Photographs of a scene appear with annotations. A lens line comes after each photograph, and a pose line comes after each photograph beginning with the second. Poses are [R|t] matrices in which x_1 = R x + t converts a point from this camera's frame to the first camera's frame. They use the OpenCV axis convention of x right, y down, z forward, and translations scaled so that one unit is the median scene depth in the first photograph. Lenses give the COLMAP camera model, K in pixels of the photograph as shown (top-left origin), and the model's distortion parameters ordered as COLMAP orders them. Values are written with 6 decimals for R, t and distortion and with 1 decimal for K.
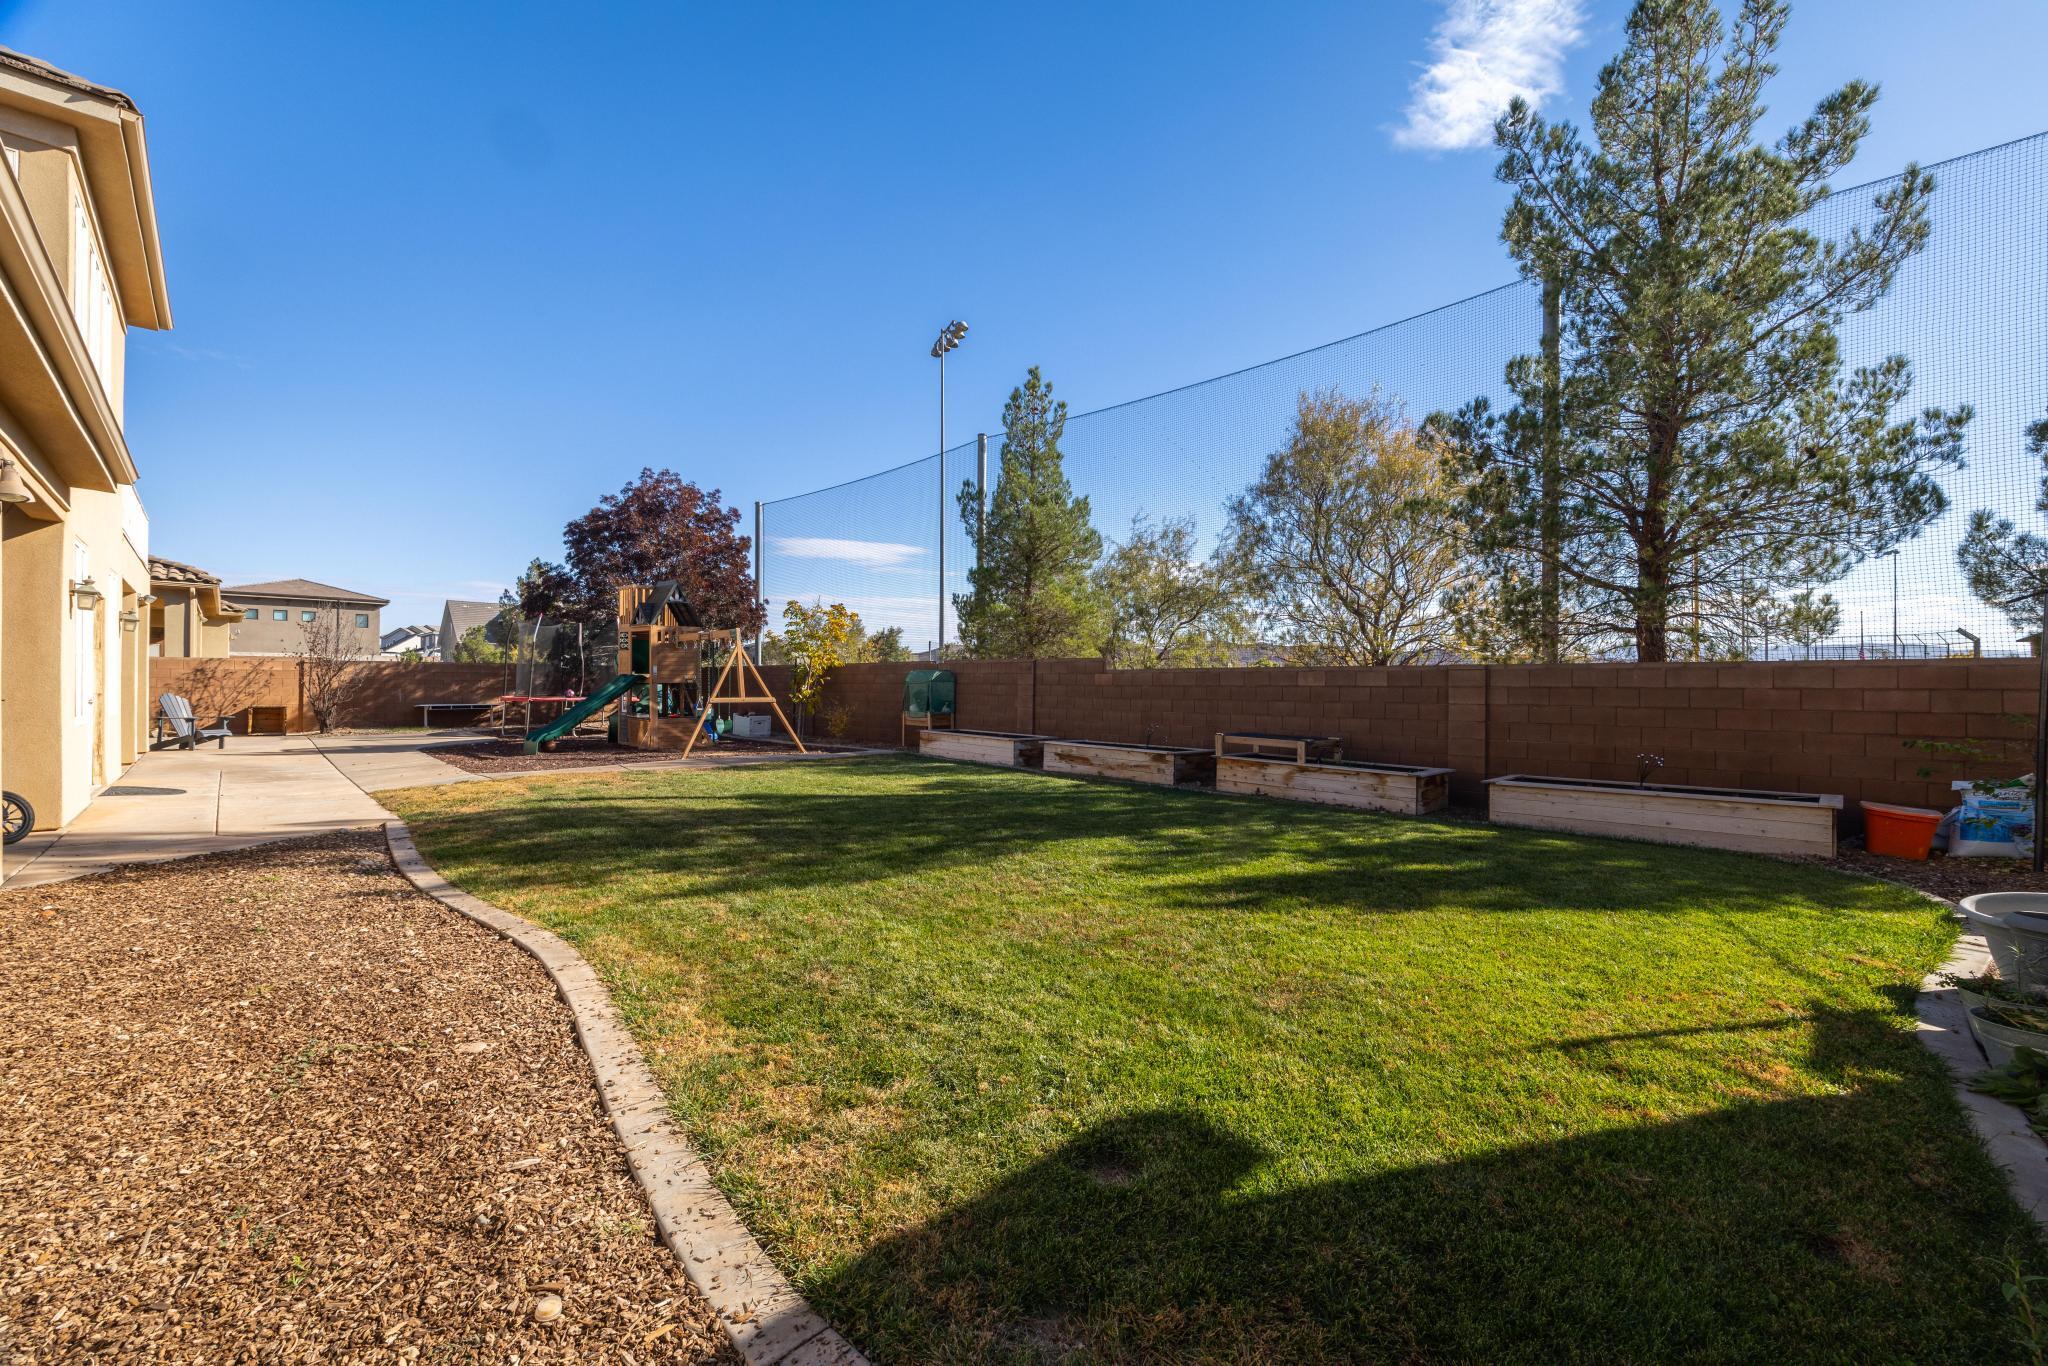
lens RADIAL K [[838.7, 0, 1017.6], [0, 838.7, 677.8], [0, 0, 1]] dist [-0.000805, -0.000005]
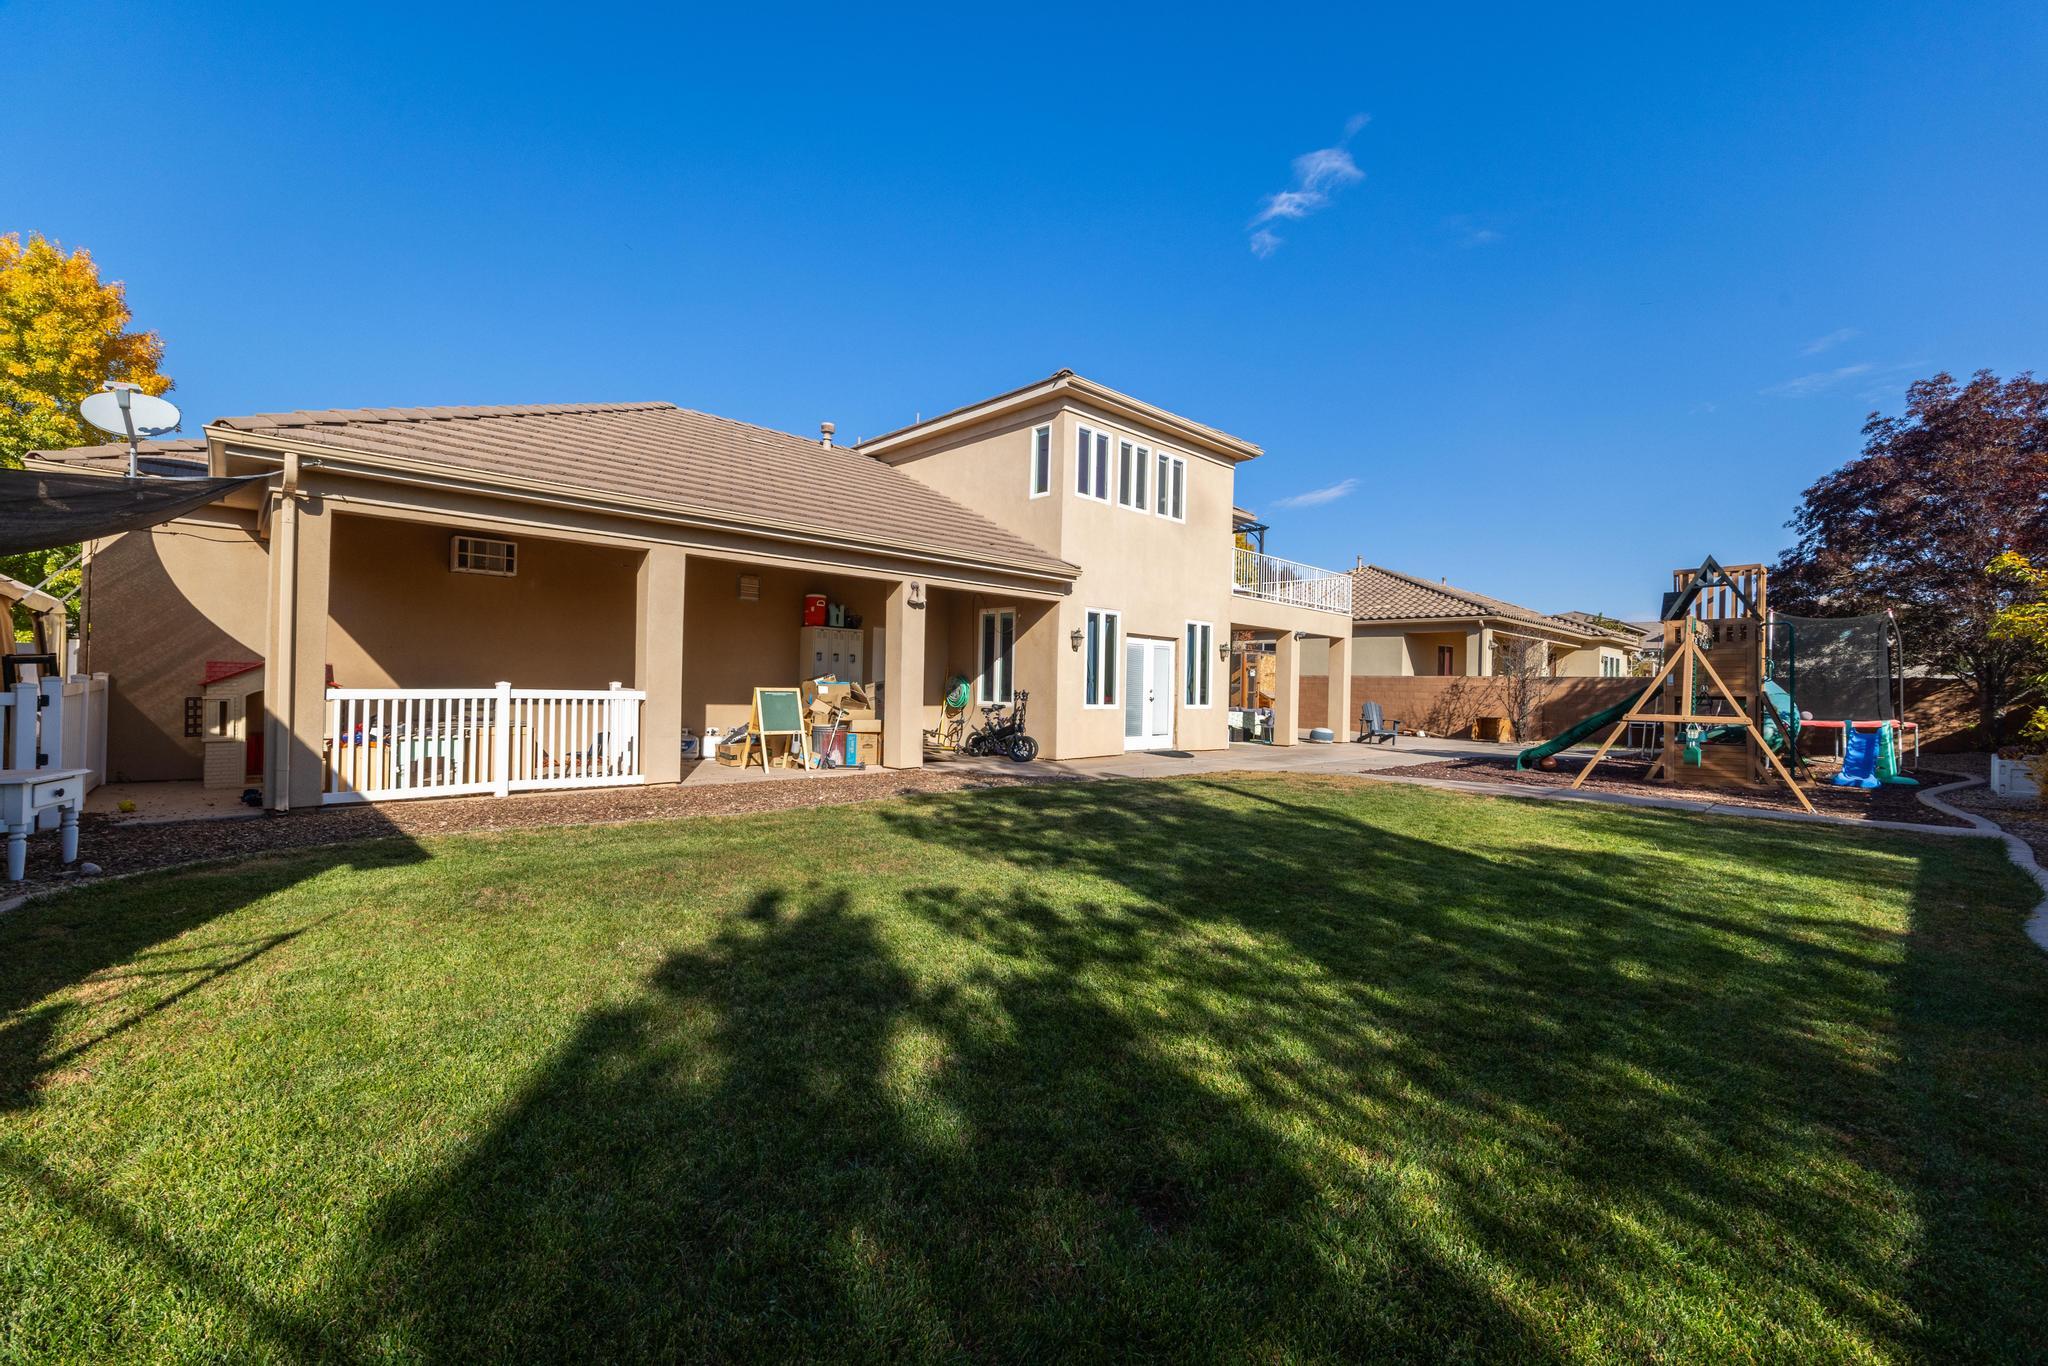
lens RADIAL K [[838.7, 0, 1018.3], [0, 838.7, 682.1], [0, 0, 1]] dist [-0.000805, -0.000005]
pose [[-0.007504, -0.011844, -0.999902, 0.553214], [-0.011133, 0.999869, -0.011760, 0.013652], [0.999910, 0.011043, -0.007635, 0.647859]]
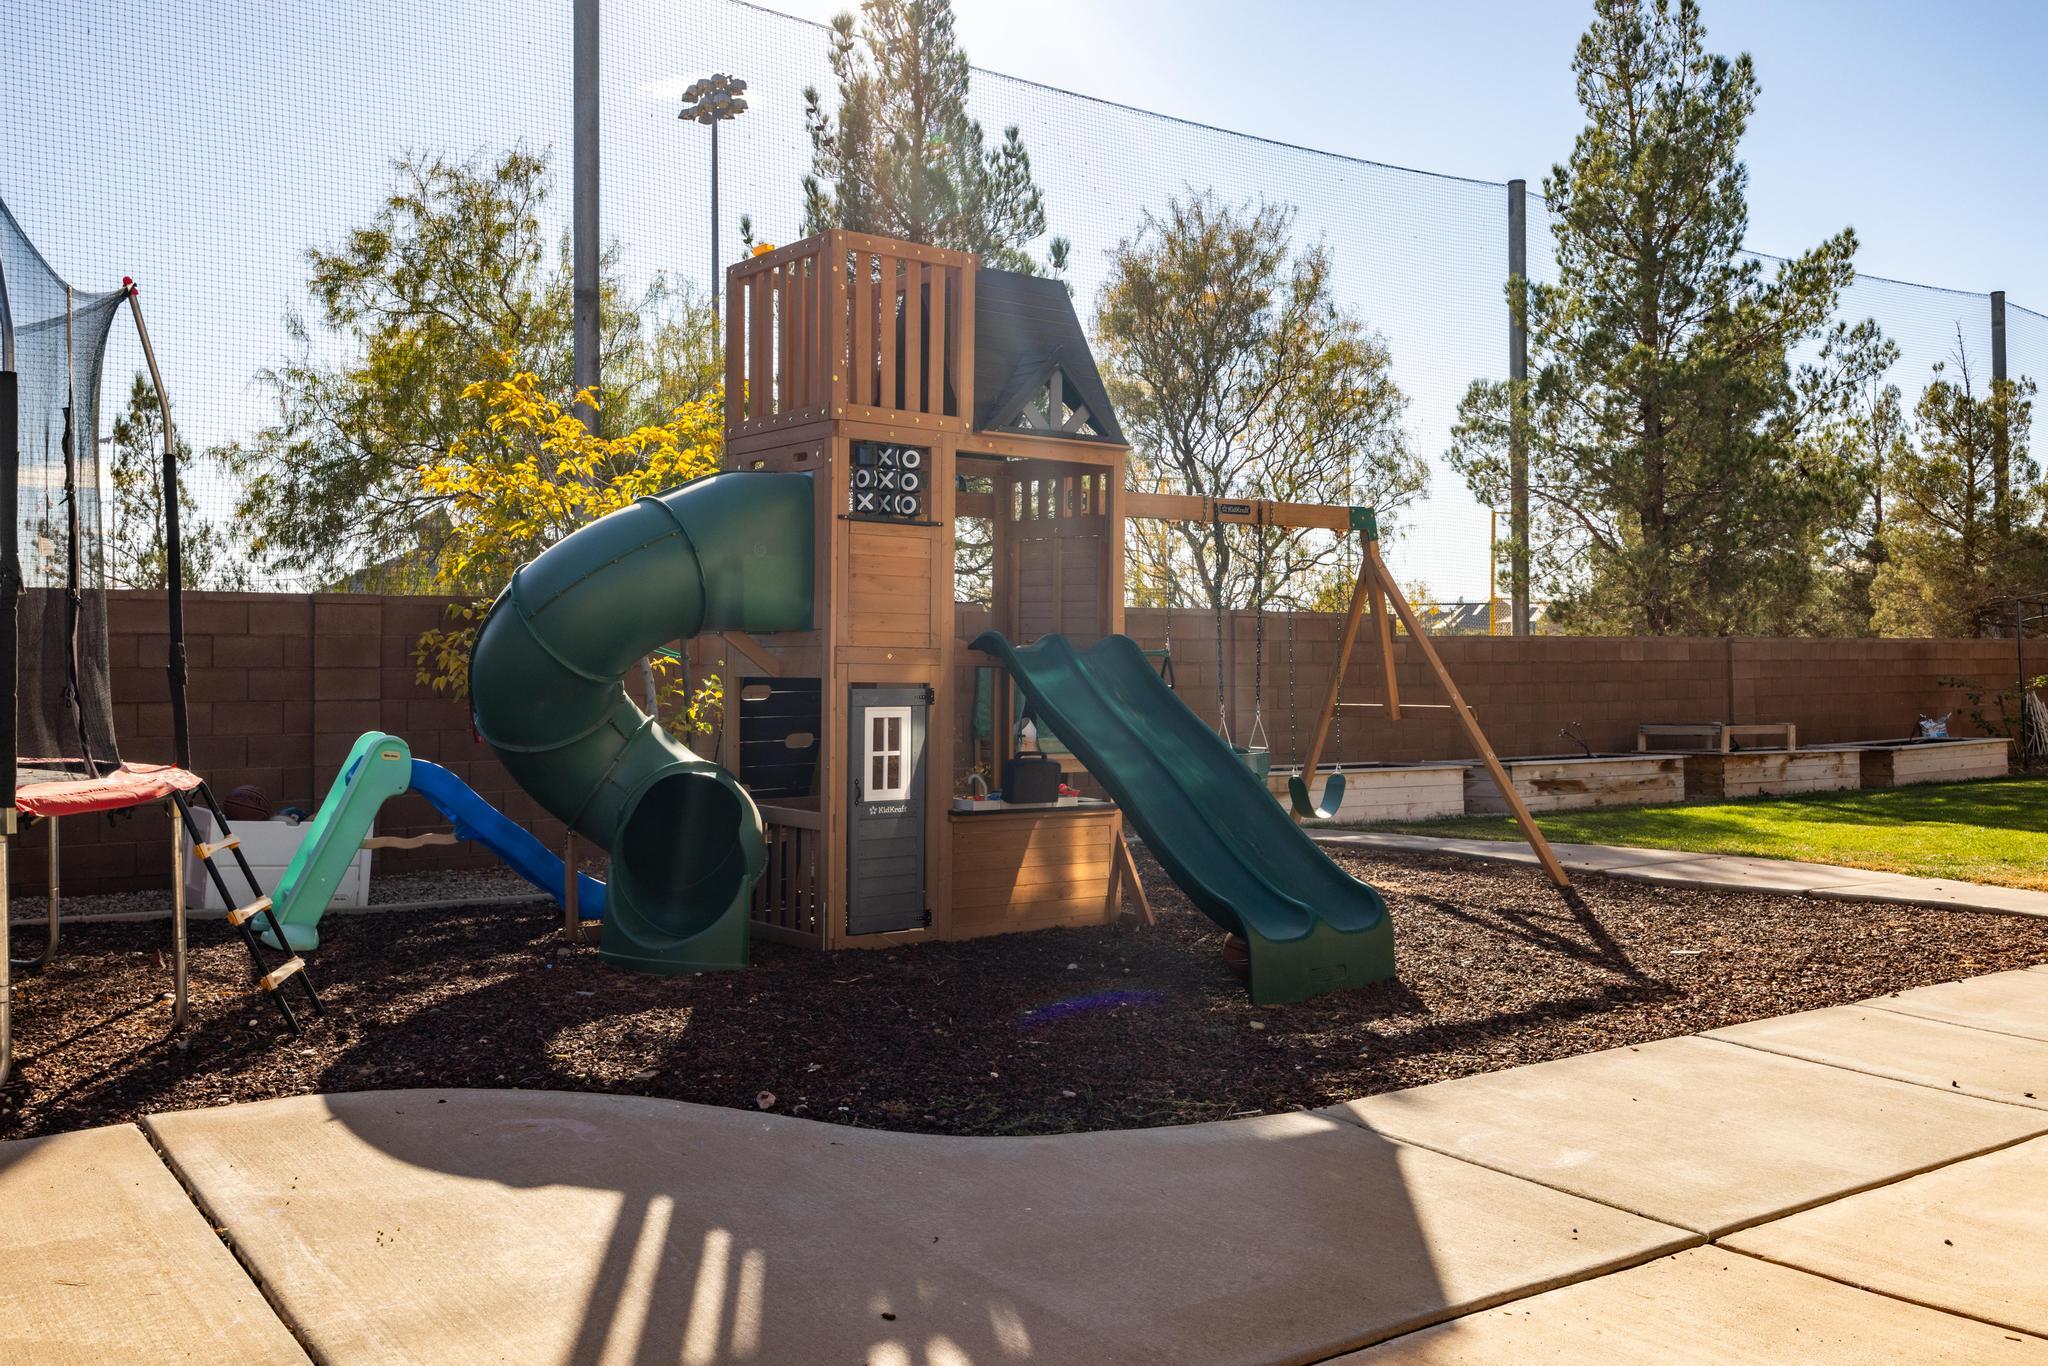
lens RADIAL K [[1806.9, 0, 1024.1], [0, 1806.9, 680.2], [0, 0, 1]] dist [-0.003237, -0.003347]
pose [[0.155892, -0.013207, 0.987686, -1.392894], [0.005642, 0.999906, 0.012480, 0.003627], [-0.987758, 0.003627, 0.155951, 1.301599]]
